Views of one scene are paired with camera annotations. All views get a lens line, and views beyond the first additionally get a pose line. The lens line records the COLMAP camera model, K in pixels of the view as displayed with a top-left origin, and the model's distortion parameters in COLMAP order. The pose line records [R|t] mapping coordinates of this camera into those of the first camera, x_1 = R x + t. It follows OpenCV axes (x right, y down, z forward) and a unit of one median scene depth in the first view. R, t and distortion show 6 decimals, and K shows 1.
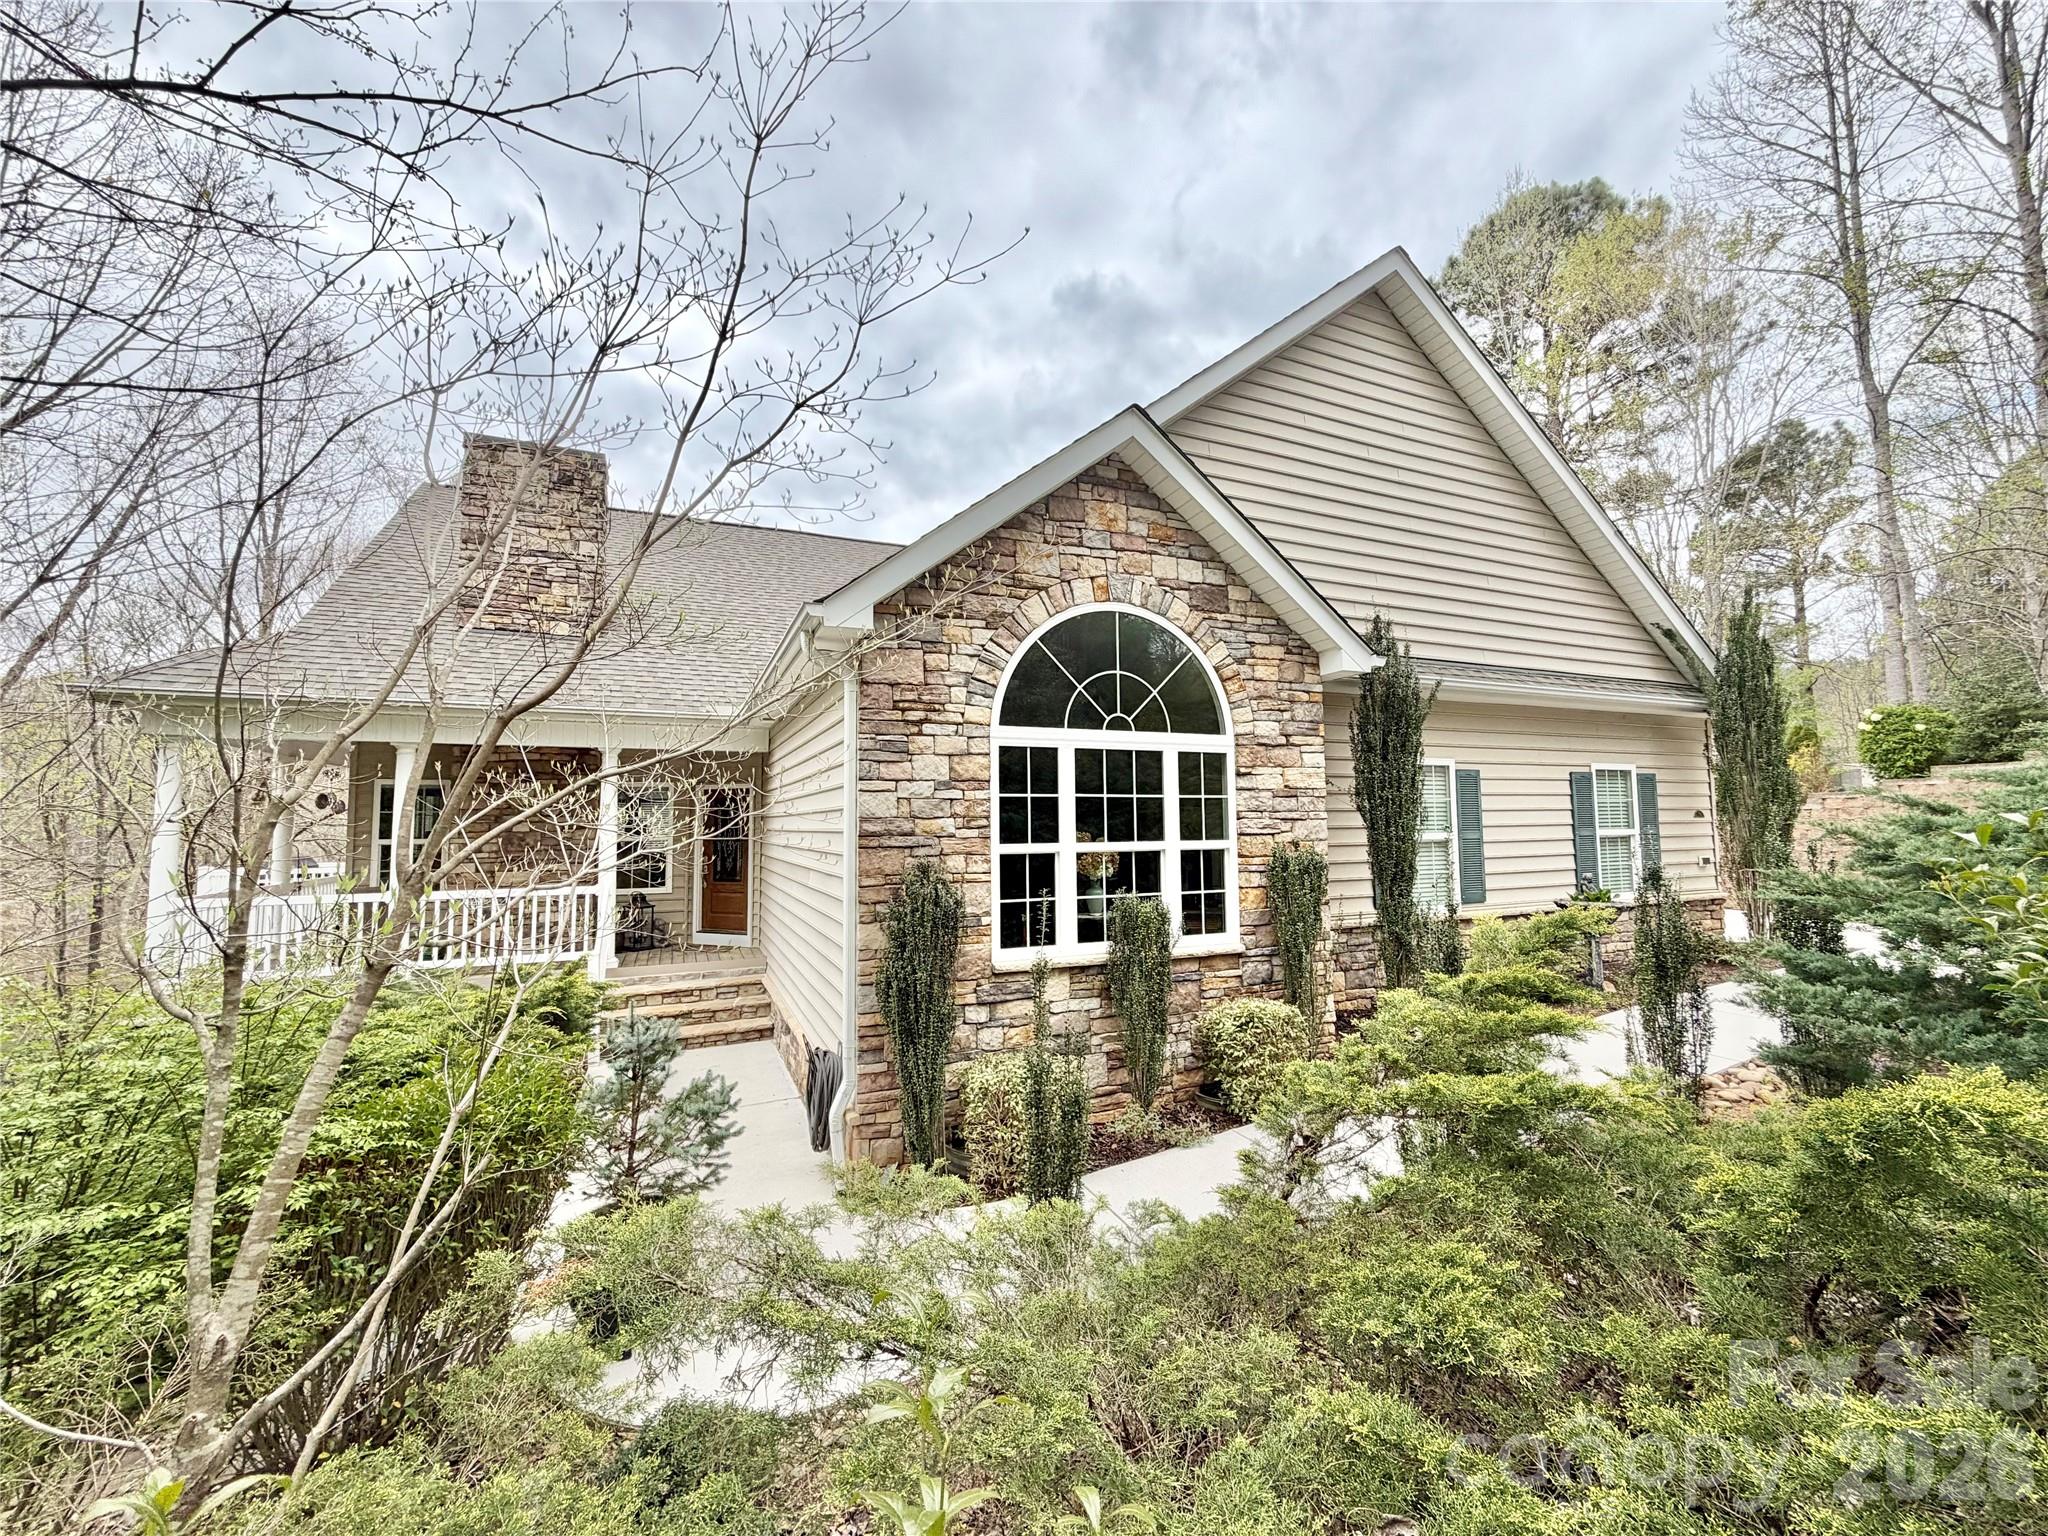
lens RADIAL K [[821.7, 0, 1031.7], [0, 821.7, 770.2], [0, 0, 1]] dist [-0.000527, -0.000016]
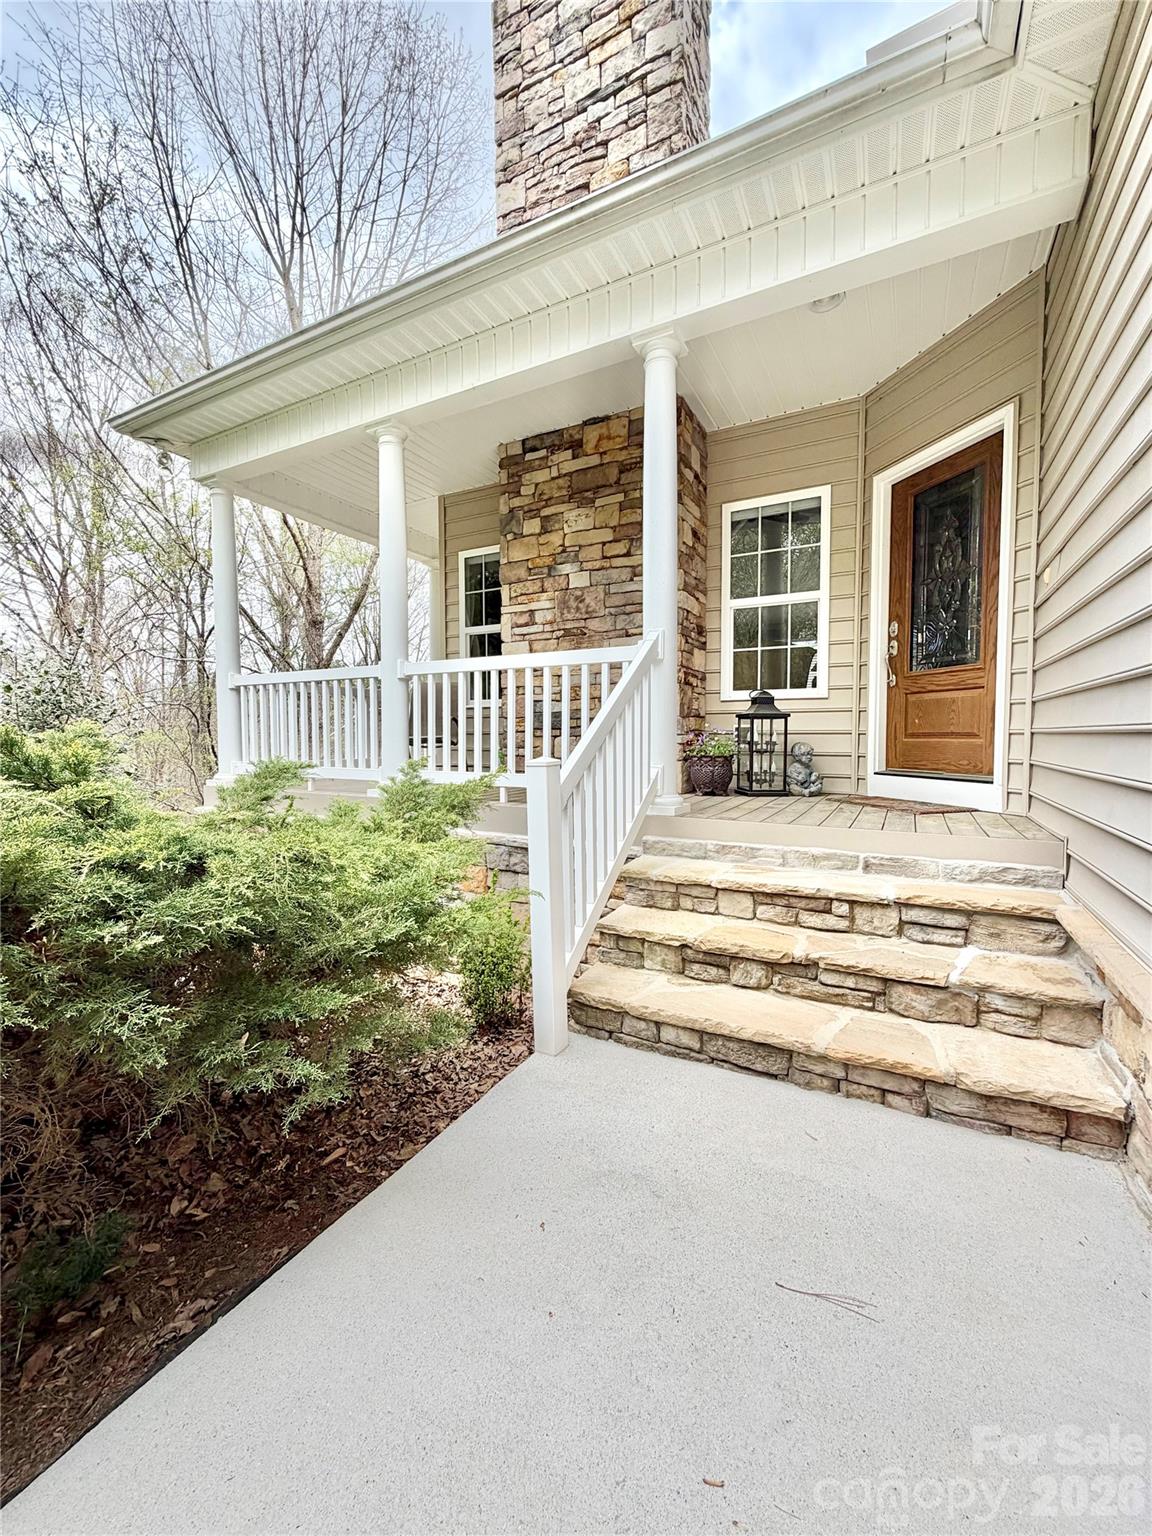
lens RADIAL K [[616.3, 0, 581.1], [0, 616.3, 770.4], [0, 0, 1]] dist [-0.000527, -0.000016]
pose [[0.623855, 0.047736, -0.780081, -0.270643], [0.046136, 0.994143, 0.097732, 0.179017], [0.780177, -0.096961, 0.617999, 0.749431]]
